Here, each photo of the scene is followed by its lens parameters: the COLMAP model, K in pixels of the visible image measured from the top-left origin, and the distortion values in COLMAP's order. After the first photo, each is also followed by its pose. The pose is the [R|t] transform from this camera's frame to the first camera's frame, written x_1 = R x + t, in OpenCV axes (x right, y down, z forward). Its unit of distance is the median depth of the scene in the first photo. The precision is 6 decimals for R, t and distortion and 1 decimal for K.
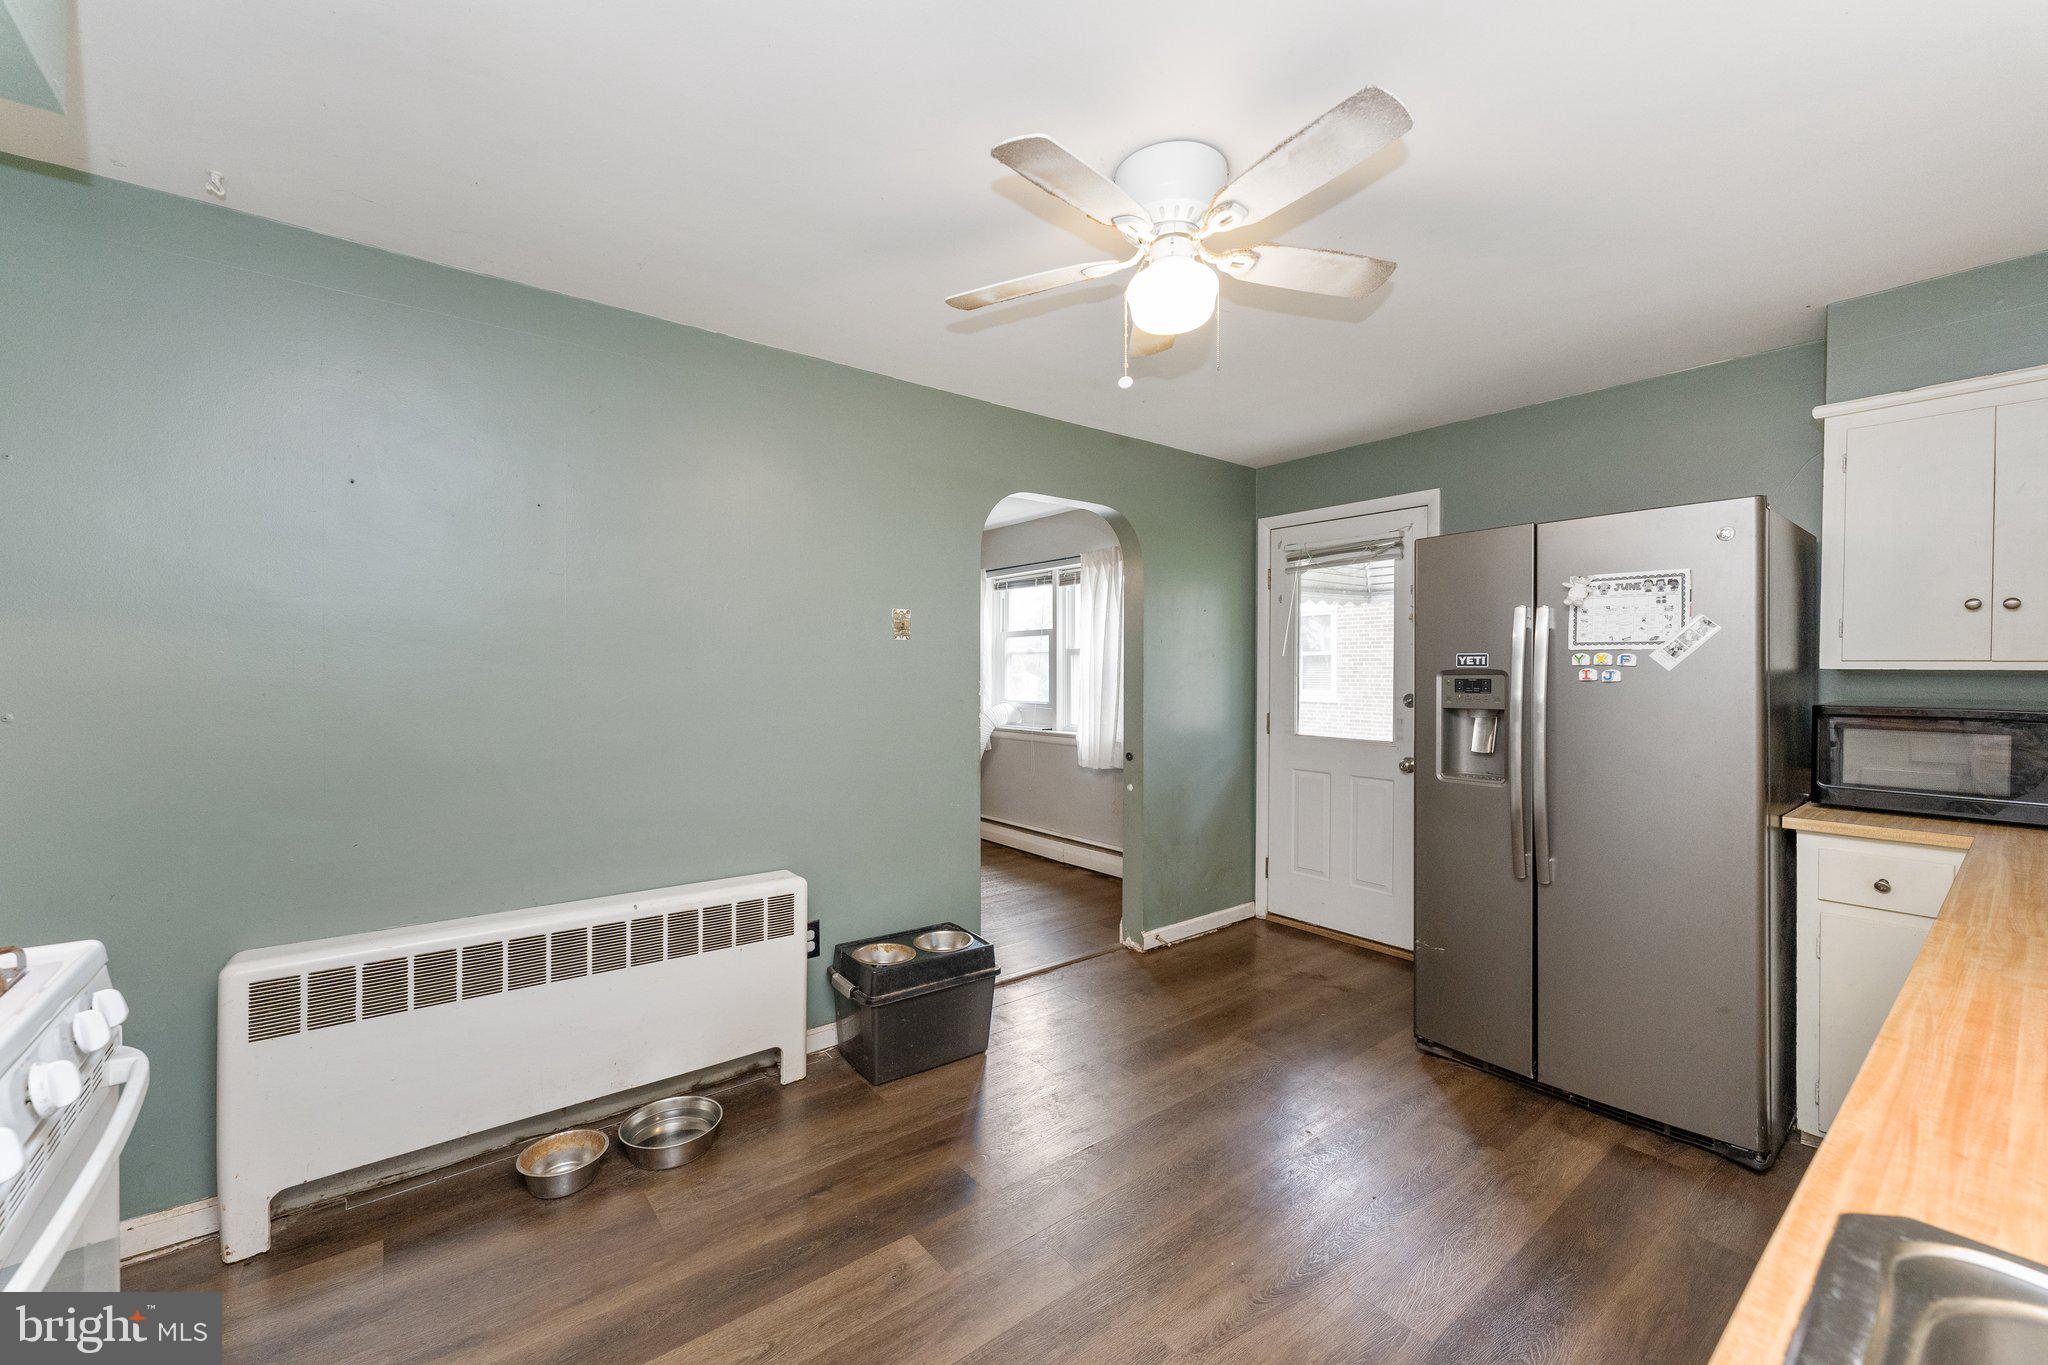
lens RADIAL K [[816.4, 0, 1018.8], [0, 816.4, 677.6], [0, 0, 1]] dist [0.000722, -0.000063]
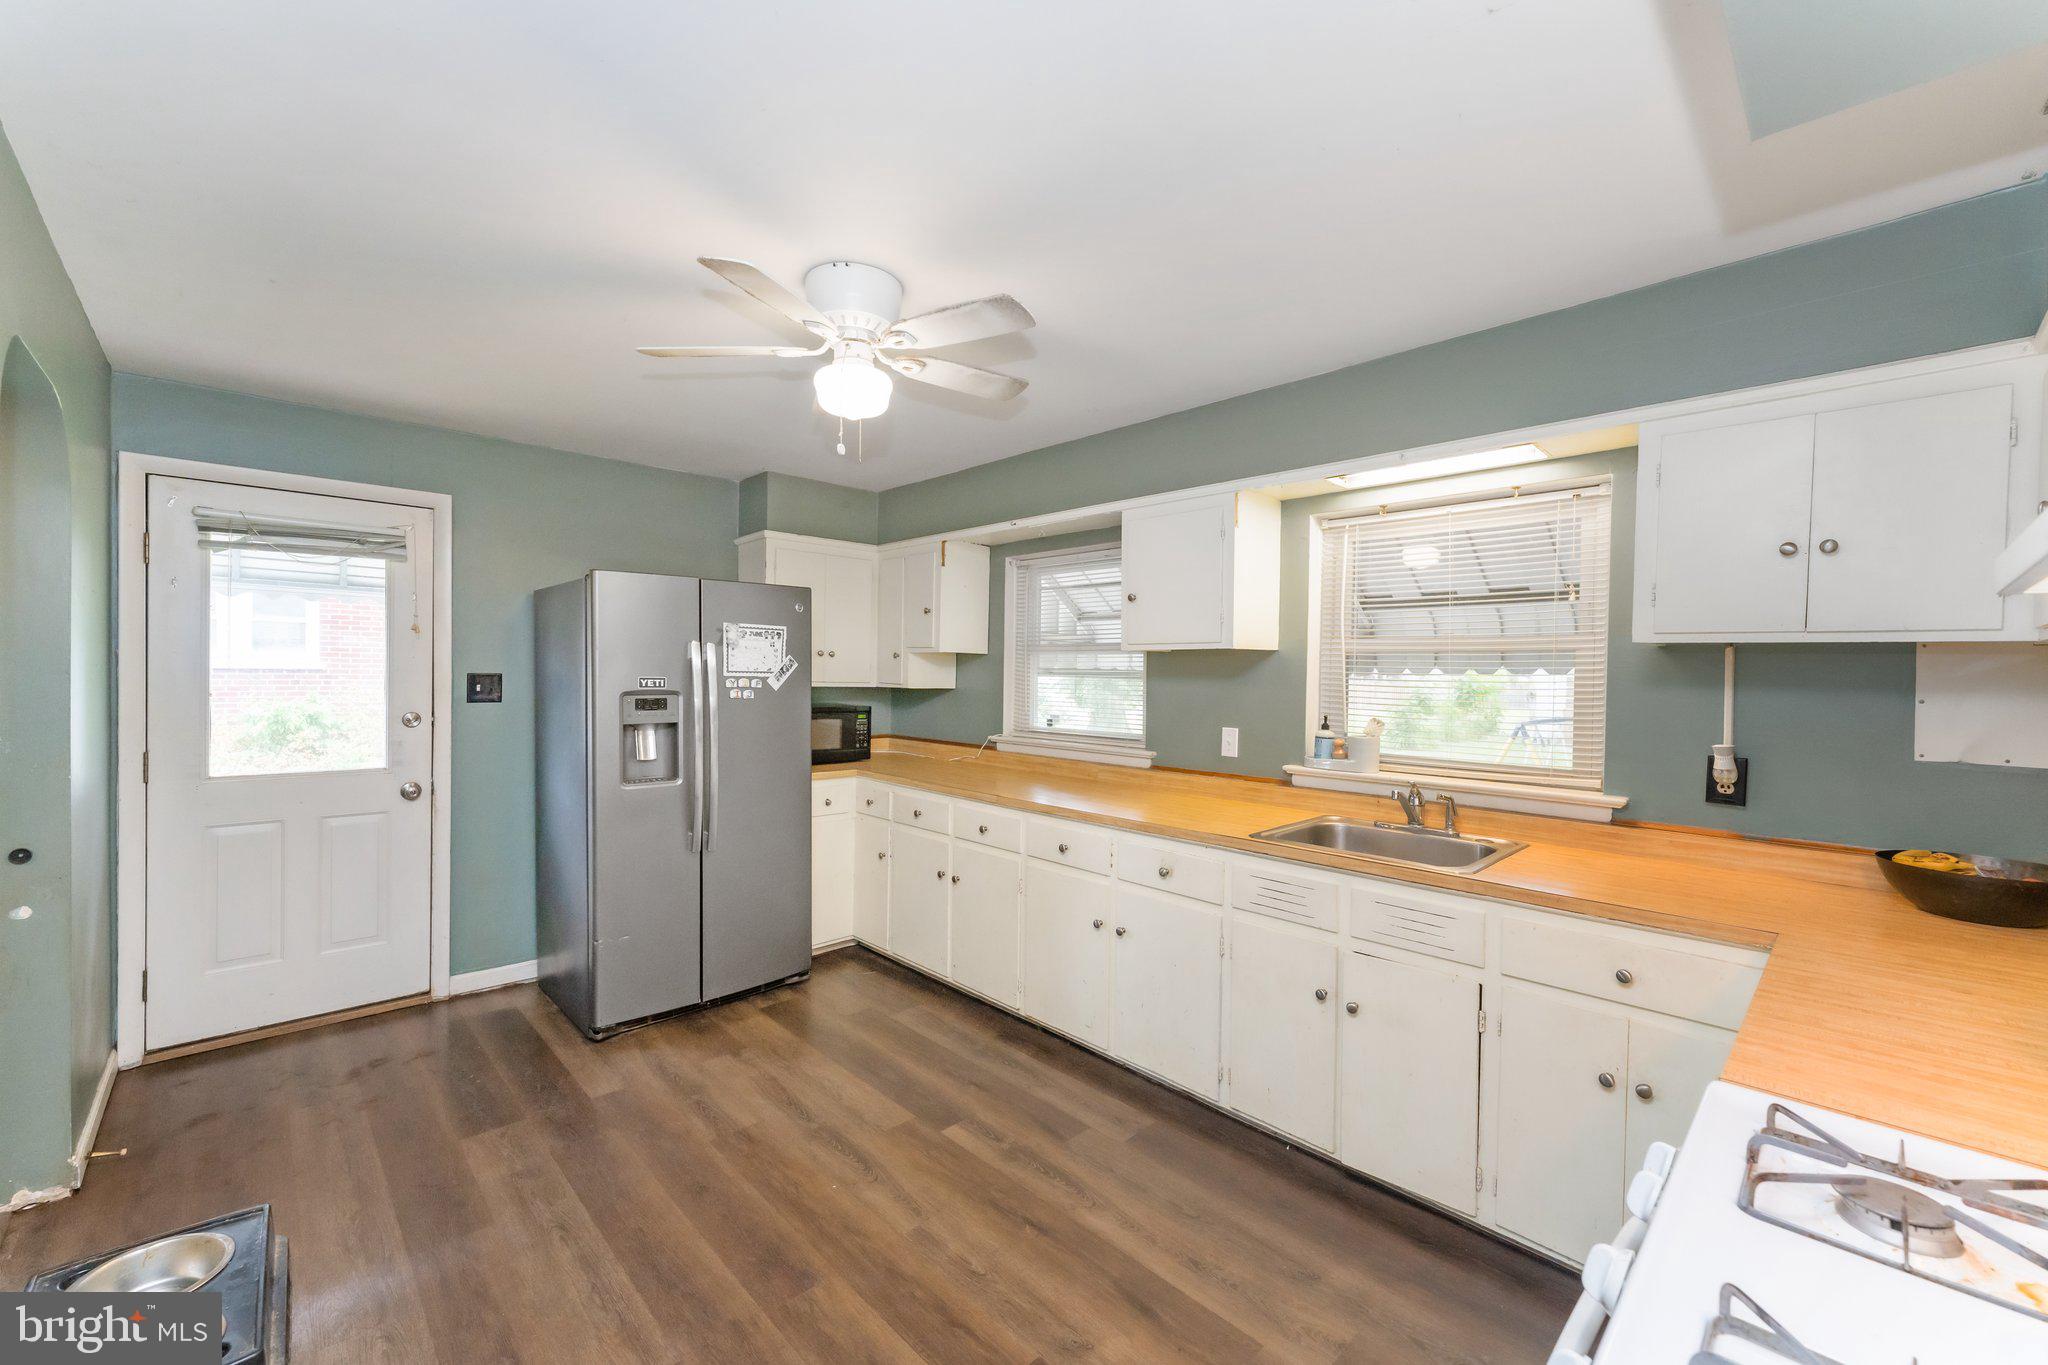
lens RADIAL K [[816.4, 0, 1017.8], [0, 816.4, 682.3], [0, 0, 1]] dist [0.000722, -0.000063]
pose [[-0.087717, -0.015002, 0.996032, -0.669576], [-0.003533, 0.999885, 0.014749, -0.041041], [-0.996139, -0.002226, -0.087760, 0.573848]]
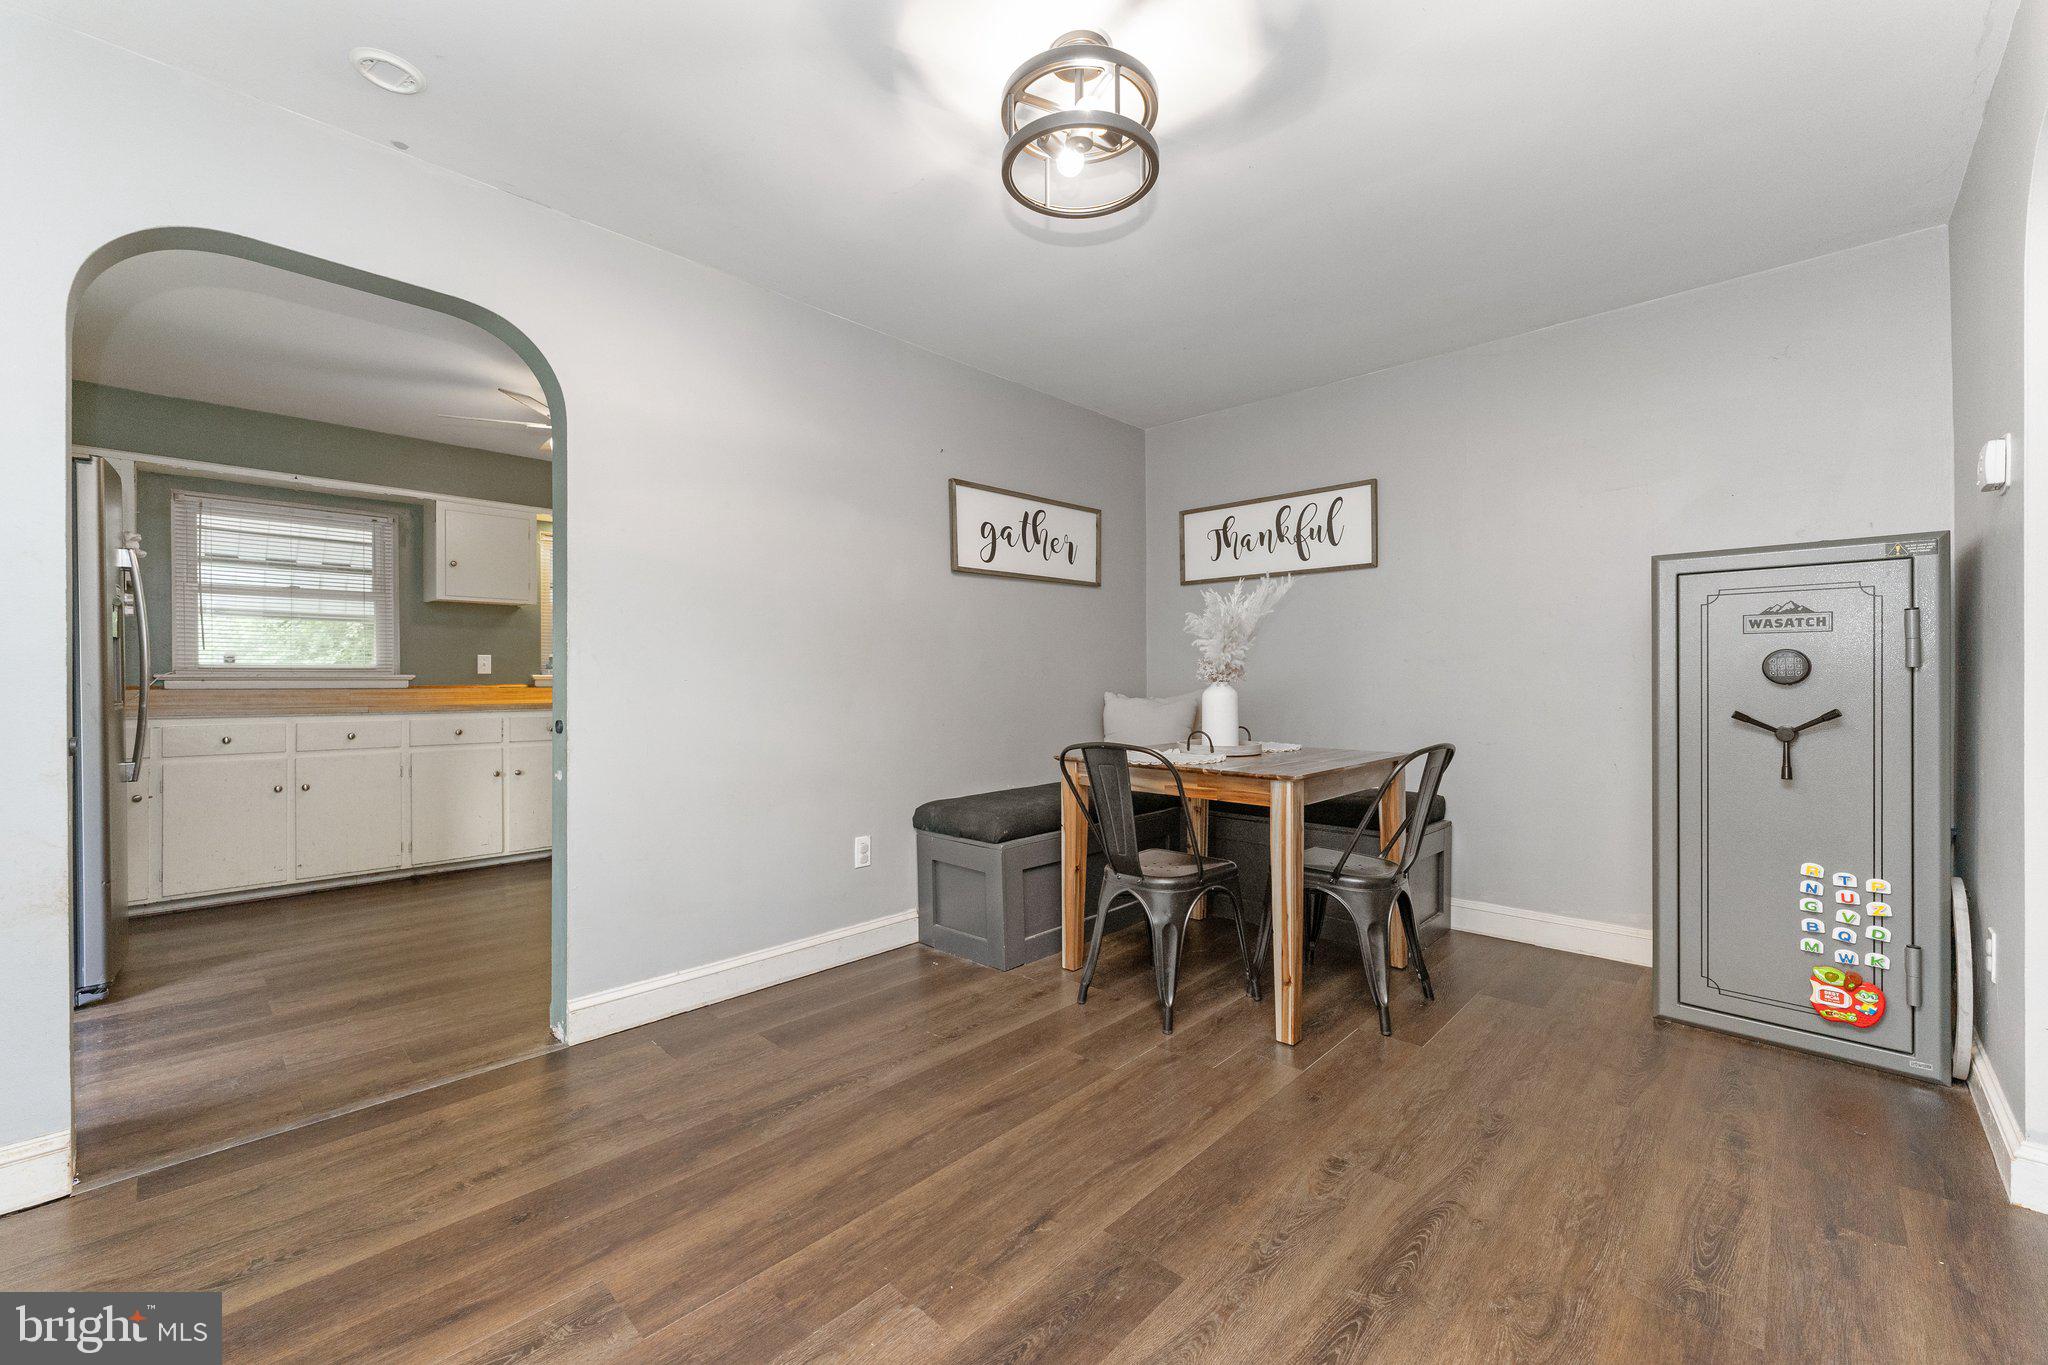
lens RADIAL K [[816.4, 0, 1021.5], [0, 816.4, 681.7], [0, 0, 1]] dist [0.000722, -0.000063]
pose [[-0.992352, 0.004202, -0.123367, -0.503448], [0.002727, 0.999923, 0.012123, 0.075090], [0.123409, 0.011694, -0.992287, 2.037417]]
